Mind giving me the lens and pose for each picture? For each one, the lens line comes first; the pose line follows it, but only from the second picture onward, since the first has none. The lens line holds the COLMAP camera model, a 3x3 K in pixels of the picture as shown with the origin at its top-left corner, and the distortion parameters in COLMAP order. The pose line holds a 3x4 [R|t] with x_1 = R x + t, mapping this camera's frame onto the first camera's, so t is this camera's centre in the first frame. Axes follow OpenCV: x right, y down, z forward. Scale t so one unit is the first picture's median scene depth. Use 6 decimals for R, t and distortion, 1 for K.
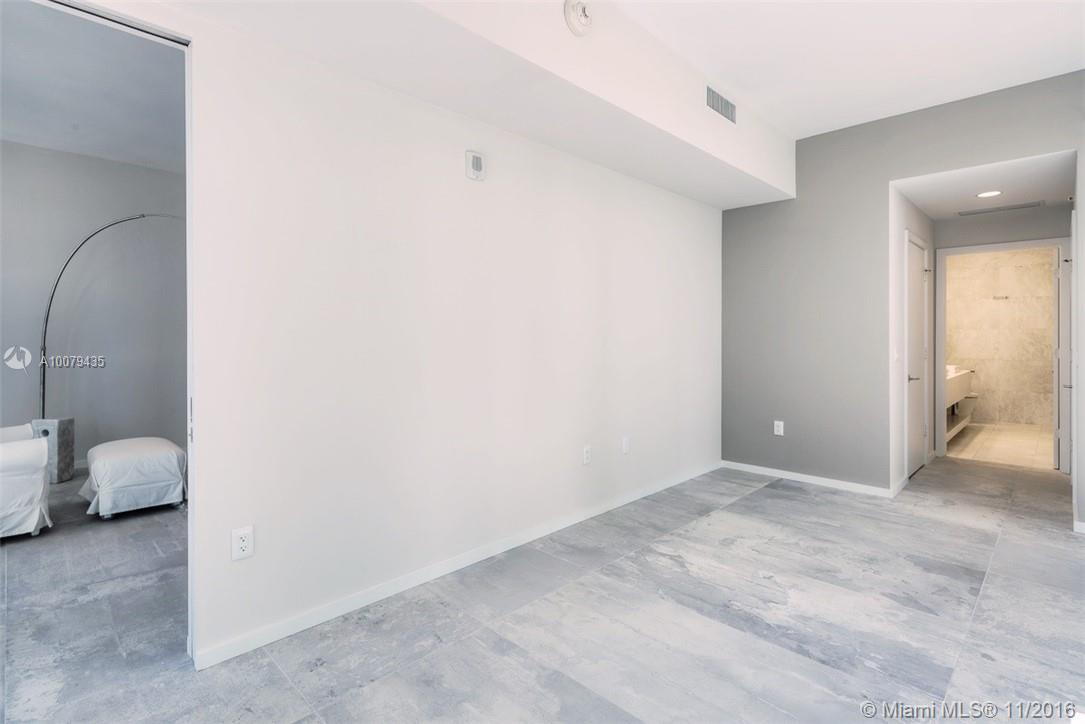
lens RADIAL K [[525.5, 0, 530.9], [0, 525.5, 333.0], [0, 0, 1]] dist [0.003605, -0.004077]
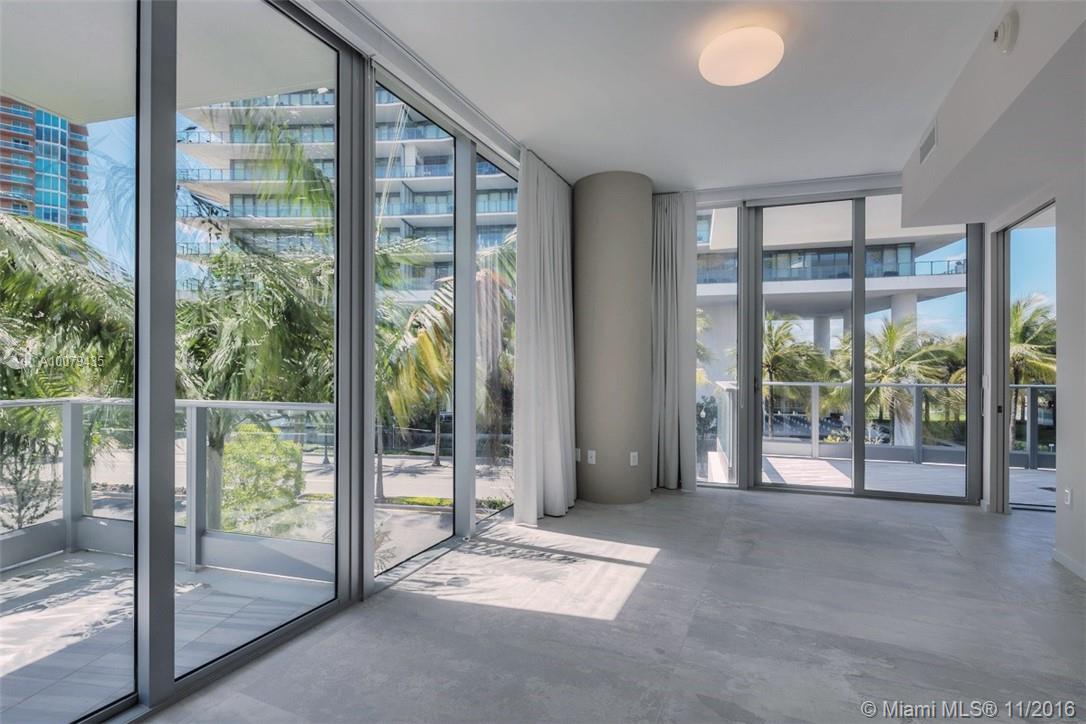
lens RADIAL K [[526.0, 0, 534.3], [0, 526.0, 358.2], [0, 0, 1]] dist [0.003605, -0.004077]
pose [[-0.936539, -0.003774, -0.350544, 1.068118], [0.001311, 0.999897, -0.014268, 0.008444], [0.350562, -0.013822, -0.936438, 1.383010]]
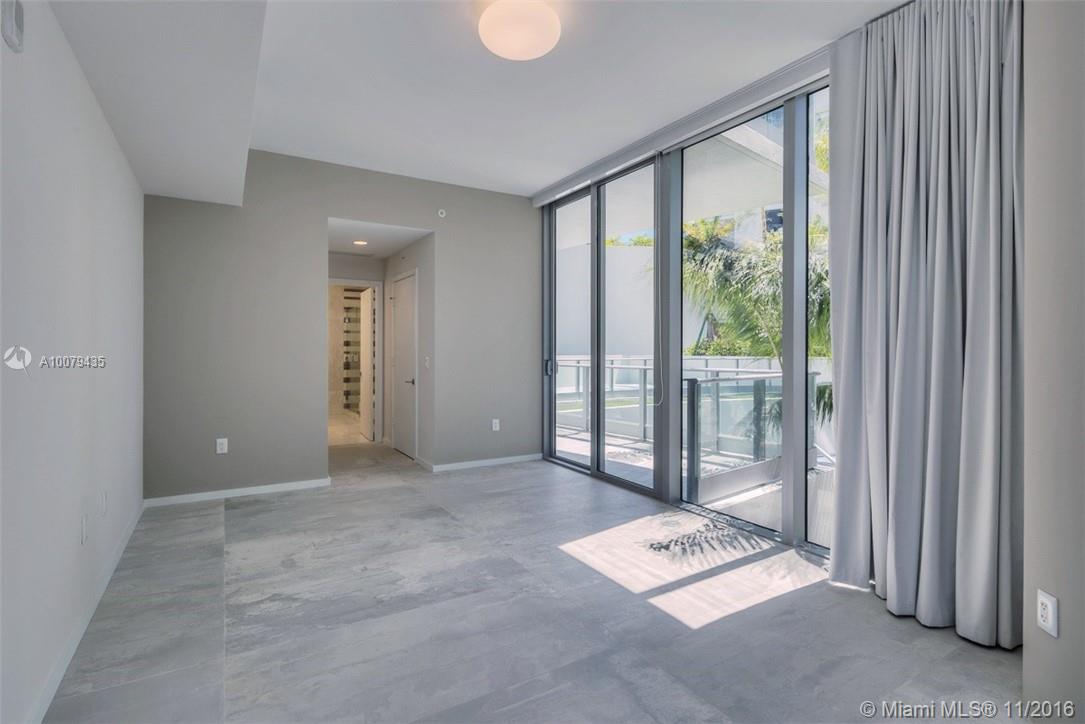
lens RADIAL K [[525.5, 0, 535.7], [0, 525.5, 350.4], [0, 0, 1]] dist [0.003605, -0.004077]
pose [[0.237518, -0.000676, 0.971383, -0.494893], [-0.008842, 0.999957, 0.002858, 0.003982], [-0.971343, -0.009268, 0.237502, 0.375613]]
